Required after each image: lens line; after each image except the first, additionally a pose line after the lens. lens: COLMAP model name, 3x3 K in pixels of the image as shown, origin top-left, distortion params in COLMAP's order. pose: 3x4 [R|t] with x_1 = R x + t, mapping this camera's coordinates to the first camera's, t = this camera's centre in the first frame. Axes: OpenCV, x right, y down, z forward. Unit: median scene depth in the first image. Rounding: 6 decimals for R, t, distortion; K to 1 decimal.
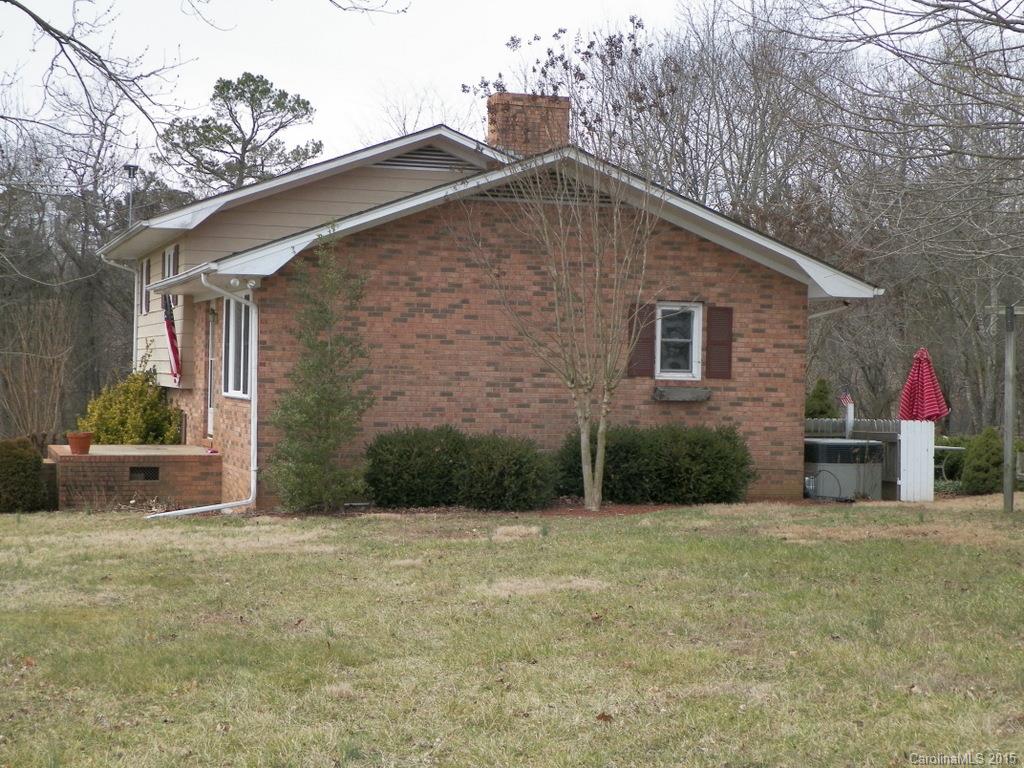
lens RADIAL K [[1717.4, 0, 511.8], [0, 1717.4, 384.0], [0, 0, 1]] dist [0.001808, 0.000000]
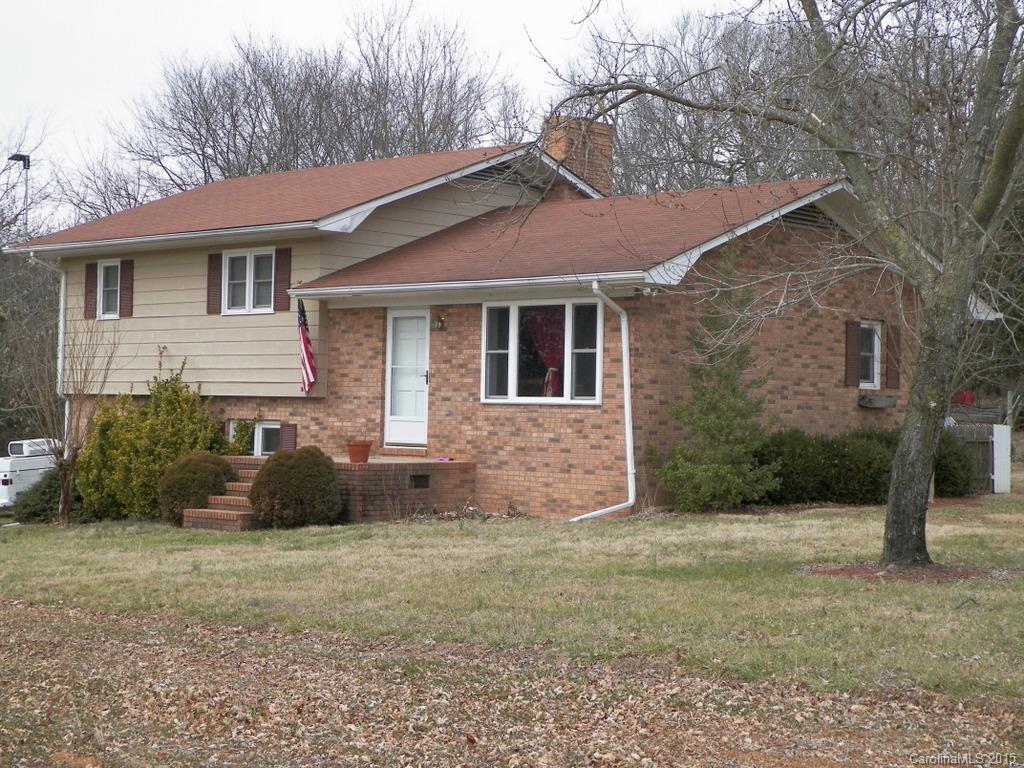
lens RADIAL K [[1717.4, 0, 511.8], [0, 1717.4, 383.0], [0, 0, 1]] dist [0.001808, 0.000000]
pose [[0.883562, 0.007741, 0.468250, -0.635211], [-0.001116, 0.999895, -0.014424, 0.010002], [-0.468313, 0.012222, 0.883478, 0.110555]]
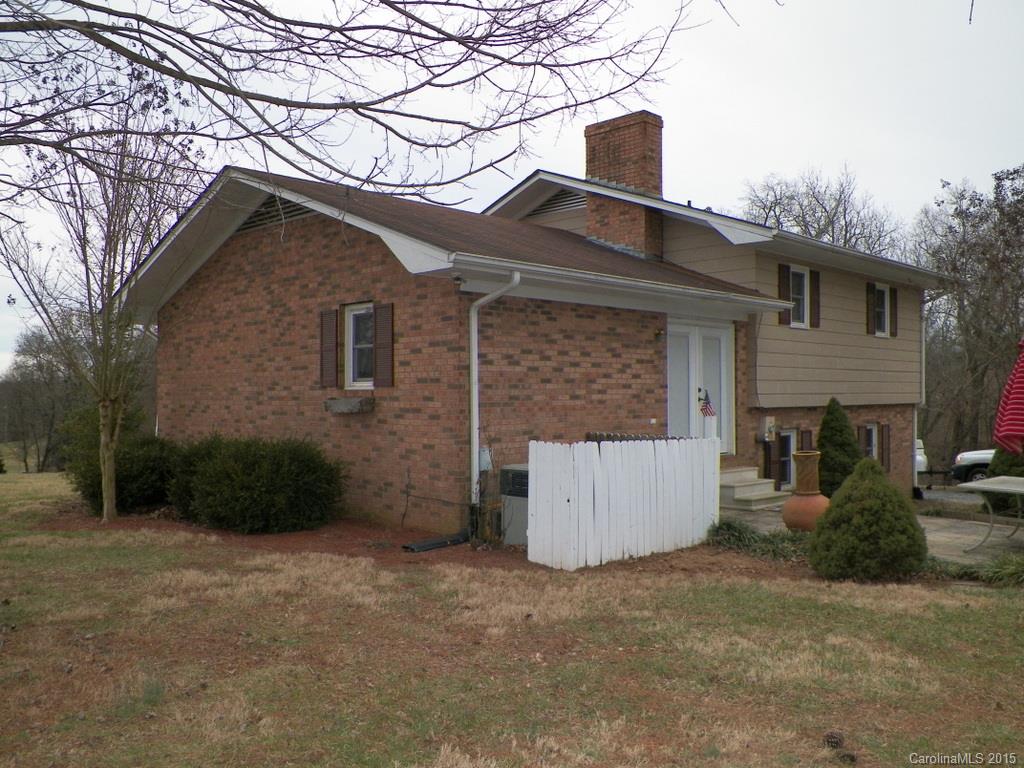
lens RADIAL K [[876.2, 0, 512.4], [0, 876.2, 387.6], [0, 0, 1]] dist [0.007078, 0.000014]
pose [[0.456525, -0.031180, -0.889164, 0.541748], [0.003085, 0.999435, -0.033462, 0.012209], [0.889705, 0.012533, 0.456364, 0.853227]]
